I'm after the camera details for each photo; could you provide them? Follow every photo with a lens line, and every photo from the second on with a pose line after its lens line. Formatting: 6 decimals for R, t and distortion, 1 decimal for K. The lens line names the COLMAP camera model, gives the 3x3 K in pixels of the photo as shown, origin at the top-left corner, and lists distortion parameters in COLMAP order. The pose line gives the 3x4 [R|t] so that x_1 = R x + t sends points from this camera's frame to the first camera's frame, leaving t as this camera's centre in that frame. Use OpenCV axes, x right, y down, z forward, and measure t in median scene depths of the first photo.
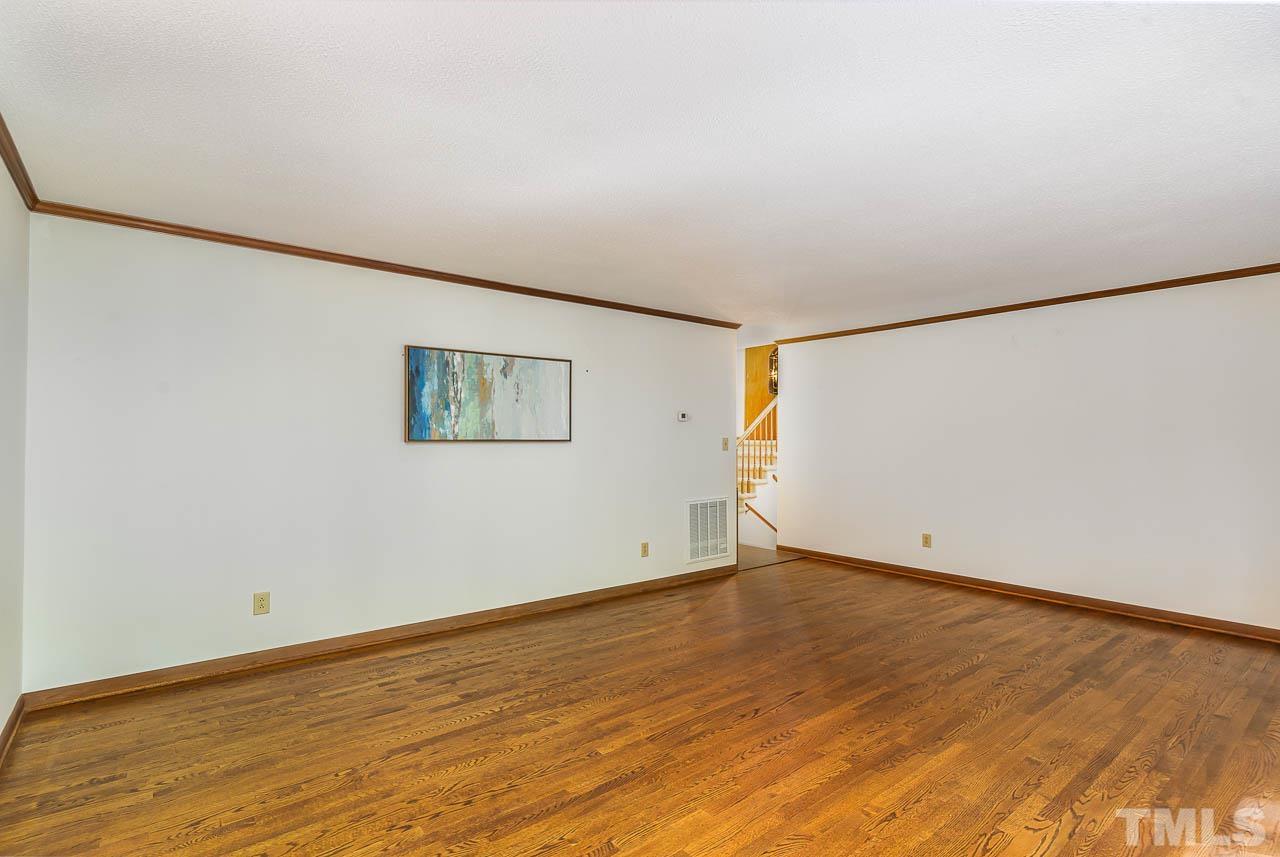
lens RADIAL K [[612.0, 0, 634.5], [0, 612.0, 426.2], [0, 0, 1]] dist [0.003630, 0.000252]
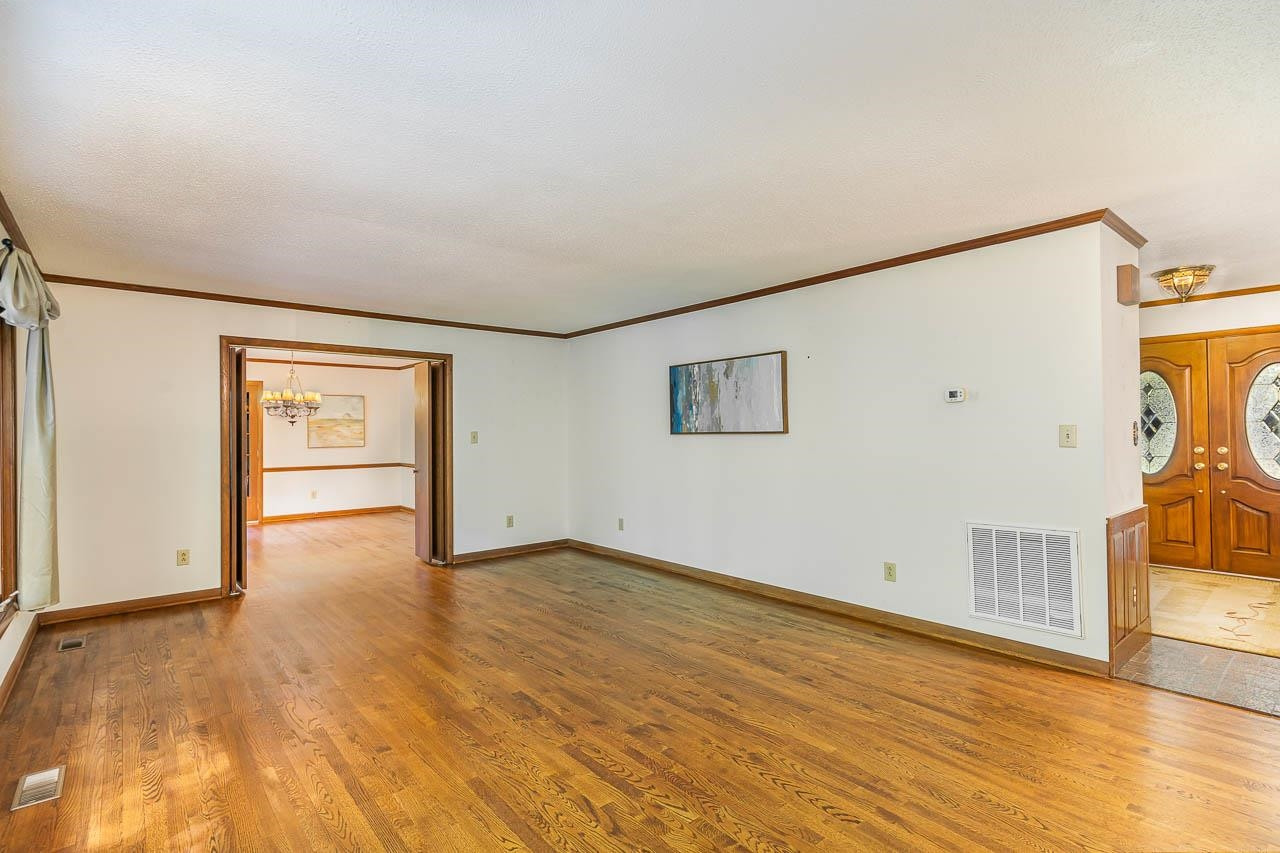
lens RADIAL K [[612.0, 0, 626.2], [0, 612.0, 425.7], [0, 0, 1]] dist [0.003630, 0.000252]
pose [[0.017818, -0.012163, -0.999767, 0.988860], [0.033424, 0.999374, -0.011563, 0.017801], [0.999282, -0.033211, 0.018214, 0.823160]]
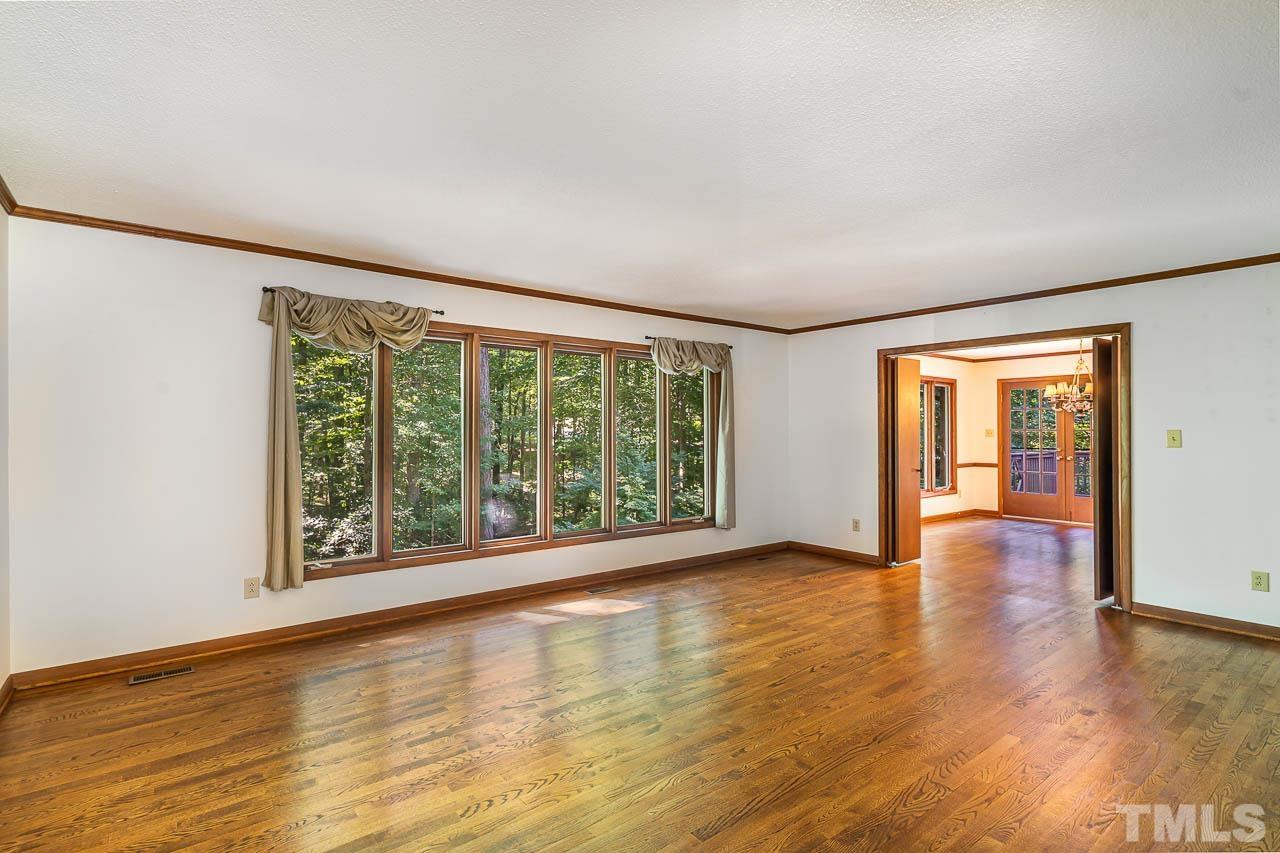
lens RADIAL K [[612.0, 0, 627.0], [0, 612.0, 424.7], [0, 0, 1]] dist [0.003630, 0.000252]
pose [[-0.999833, -0.003388, 0.017962, 0.365796], [-0.004011, 0.999388, -0.034745, 0.032288], [-0.017833, -0.034812, -0.999235, 1.504268]]
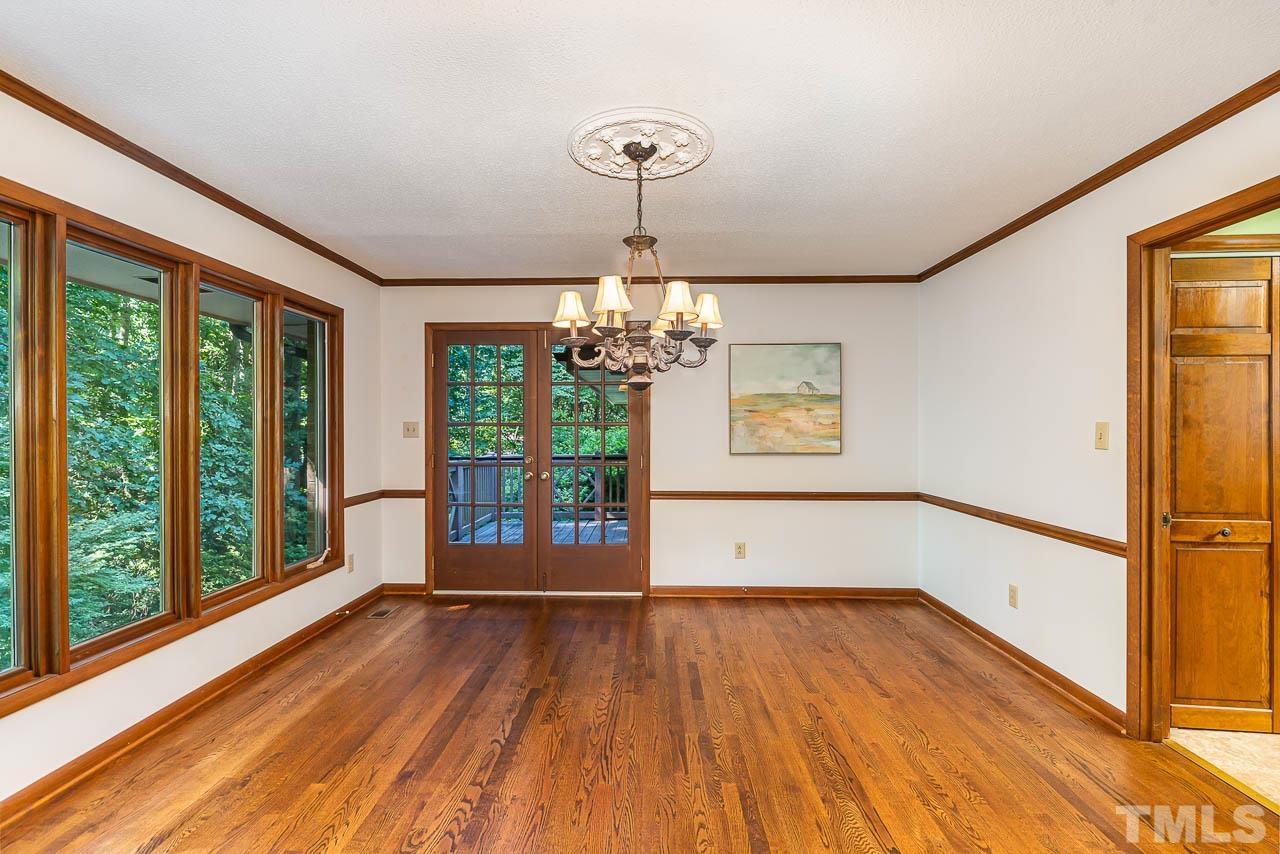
lens RADIAL K [[612.0, 0, 633.9], [0, 612.0, 424.1], [0, 0, 1]] dist [0.003630, 0.000252]
pose [[-0.651203, -0.005115, -0.758886, -0.335390], [0.017916, 0.999595, -0.022112, 0.002134], [0.758692, -0.027996, -0.650848, 0.280123]]
